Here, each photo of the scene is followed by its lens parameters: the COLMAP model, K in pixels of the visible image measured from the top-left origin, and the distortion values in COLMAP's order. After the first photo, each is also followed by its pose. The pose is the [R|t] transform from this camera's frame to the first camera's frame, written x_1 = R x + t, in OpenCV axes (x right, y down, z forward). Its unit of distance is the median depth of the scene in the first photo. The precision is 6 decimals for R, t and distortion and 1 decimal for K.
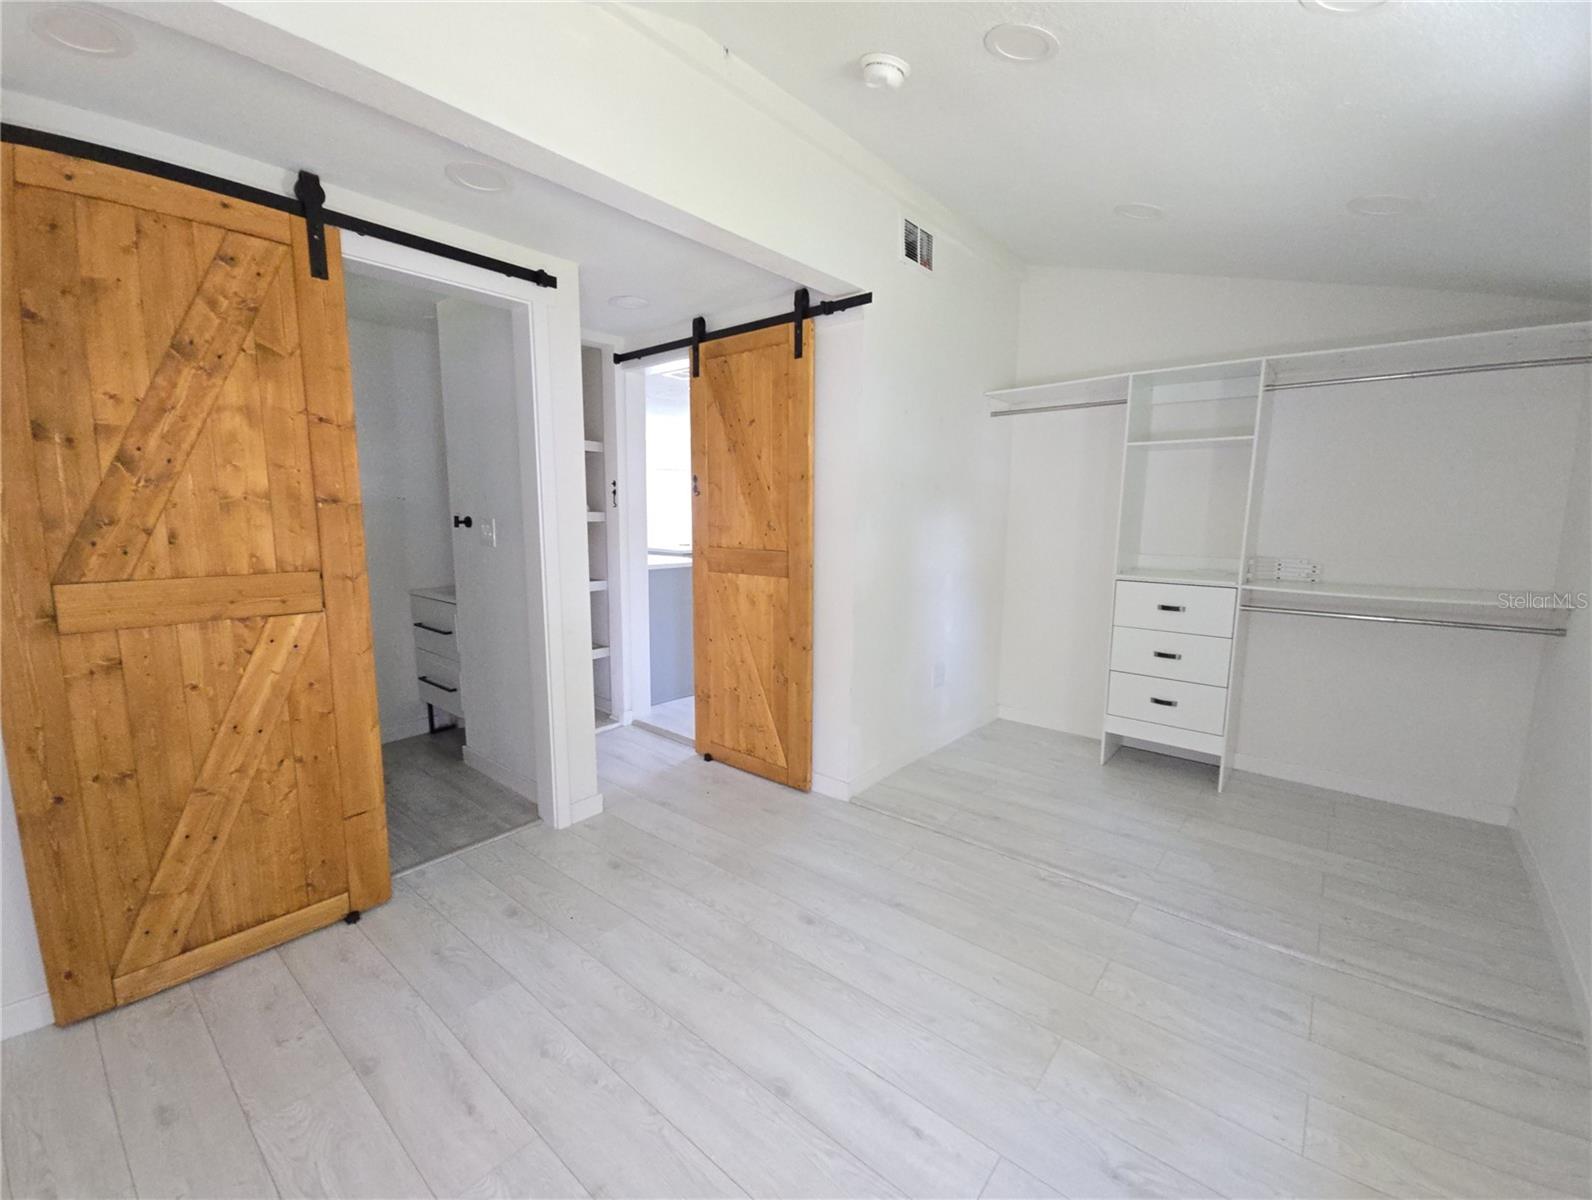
lens RADIAL K [[645.0, 0, 796.1], [0, 645.0, 601.3], [0, 0, 1]] dist [-0.000578, -0.000022]
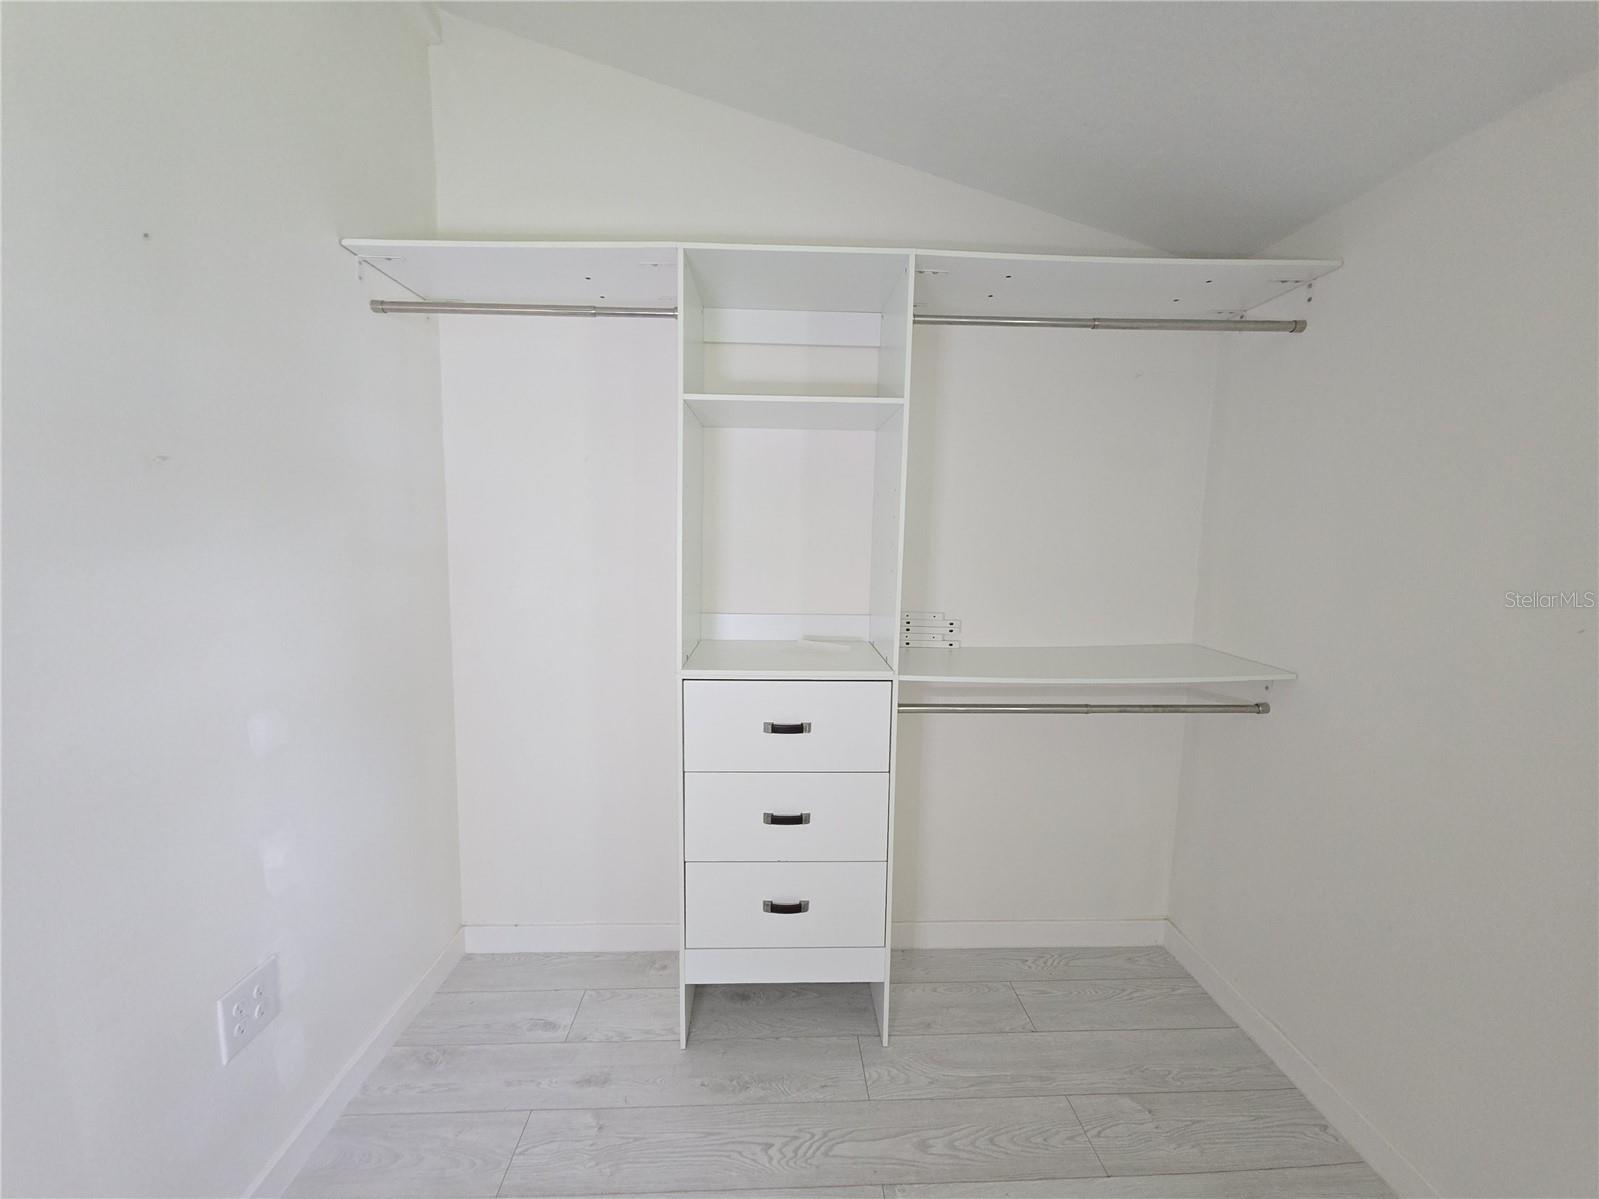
lens RADIAL K [[647.8, 0, 799.3], [0, 647.8, 602.7], [0, 0, 1]] dist [-0.000578, -0.000022]
pose [[0.731348, -0.066825, 0.678723, 0.253802], [0.083532, 0.996472, 0.008100, -0.092780], [-0.676870, 0.050771, 0.734350, 0.629654]]
